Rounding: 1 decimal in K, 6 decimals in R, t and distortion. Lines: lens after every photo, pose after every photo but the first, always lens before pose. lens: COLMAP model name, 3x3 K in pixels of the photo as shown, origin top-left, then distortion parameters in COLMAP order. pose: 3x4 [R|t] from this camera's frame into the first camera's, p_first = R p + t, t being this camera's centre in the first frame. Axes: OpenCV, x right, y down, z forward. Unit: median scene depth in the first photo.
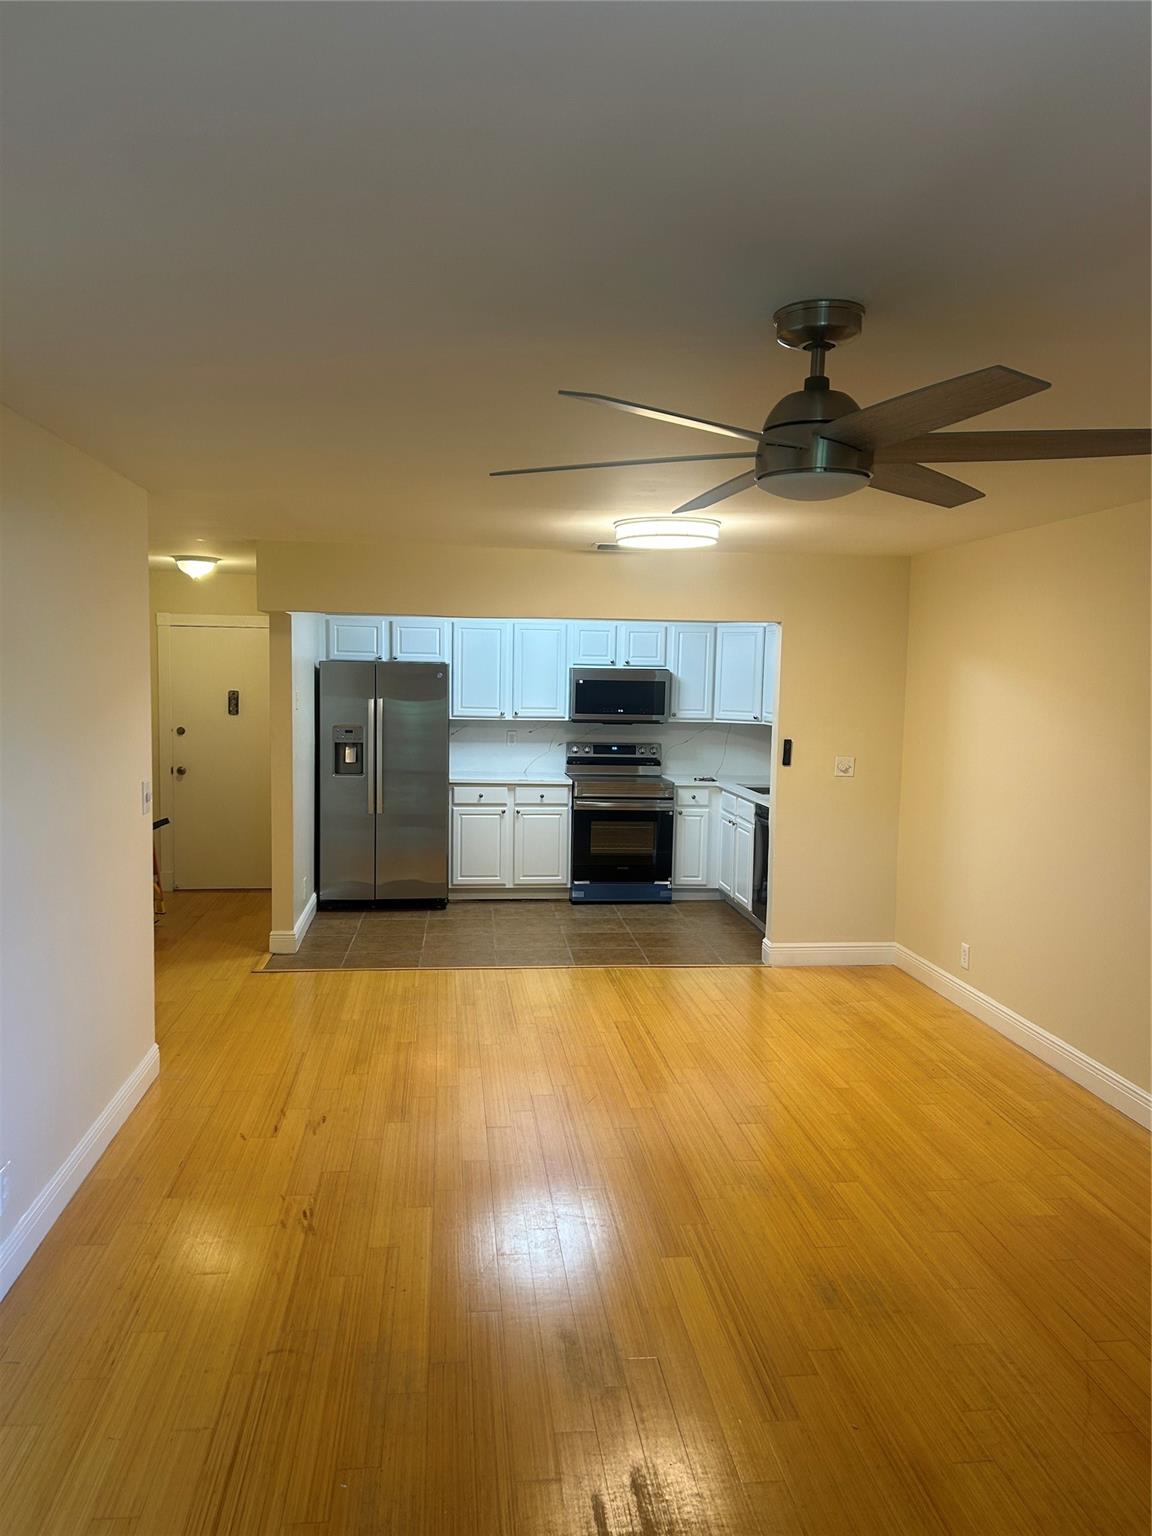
lens RADIAL K [[1149.3, 0, 571.8], [0, 1149.3, 766.1], [0, 0, 1]] dist [0.004178, -0.015468]
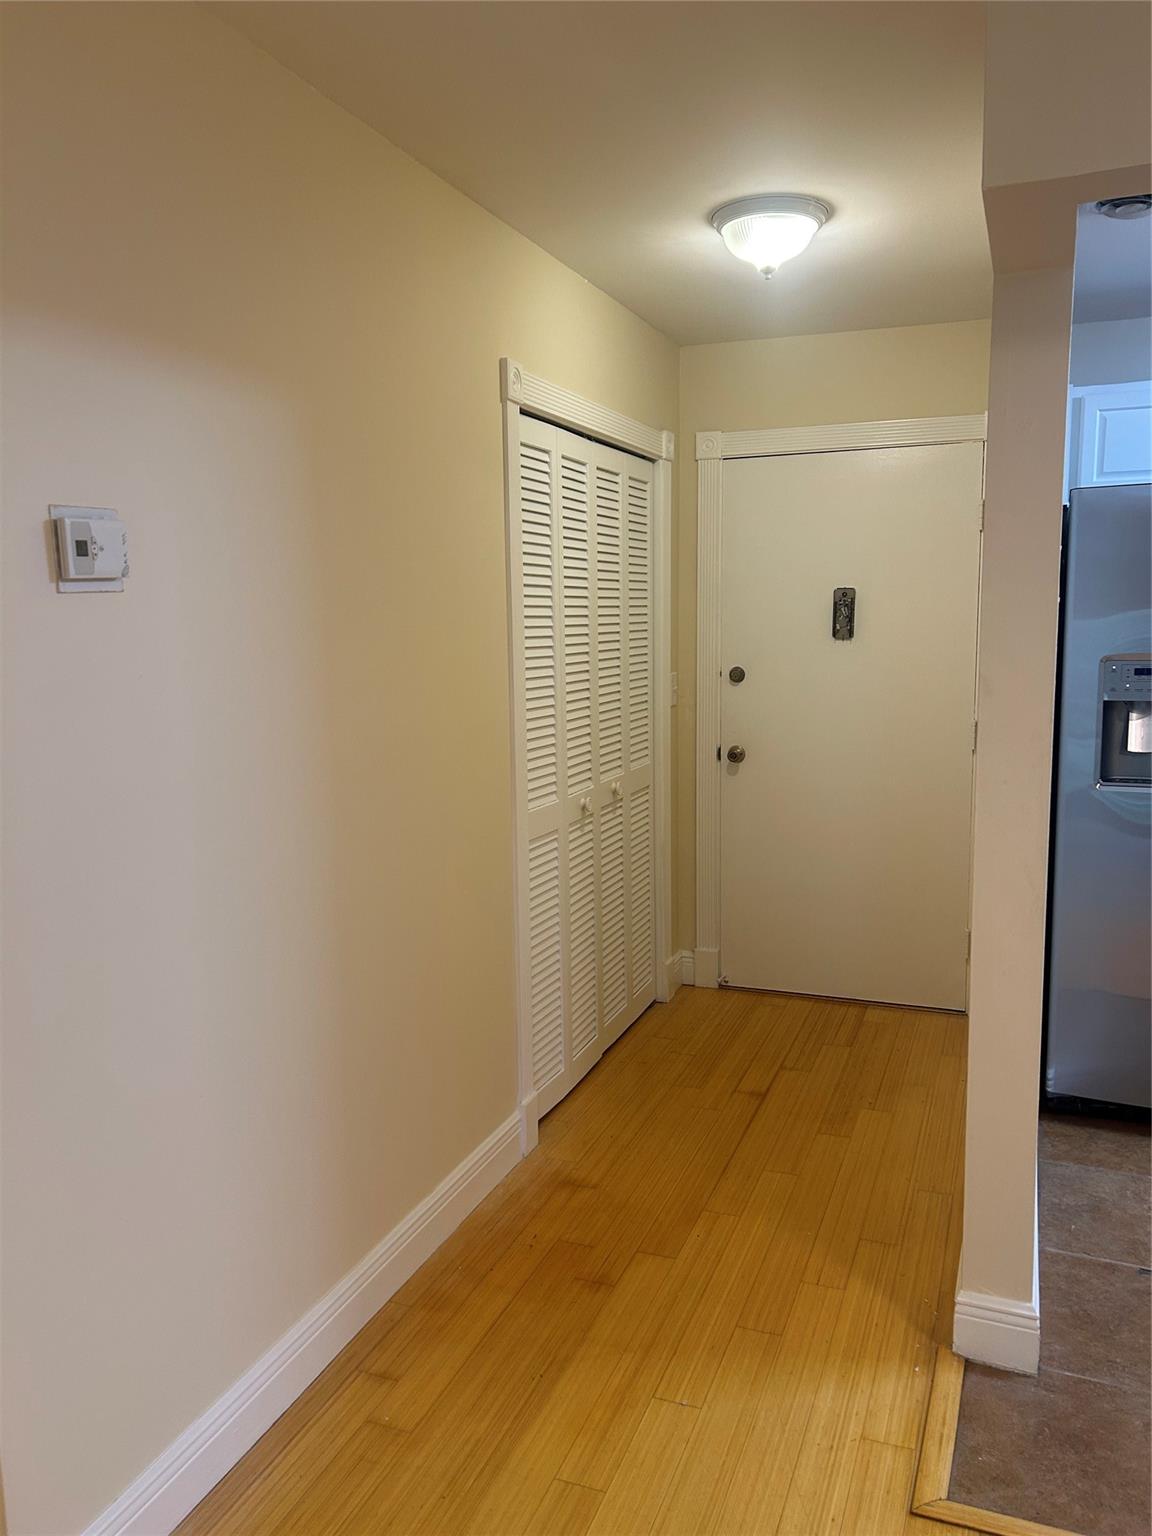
lens RADIAL K [[1149.3, 0, 574.2], [0, 1149.3, 766.3], [0, 0, 1]] dist [0.004178, -0.015468]
pose [[0.879724, 0.031711, -0.474426, -0.211960], [-0.009590, 0.998754, 0.048976, -0.018860], [0.475387, -0.038536, 0.878932, 0.679539]]
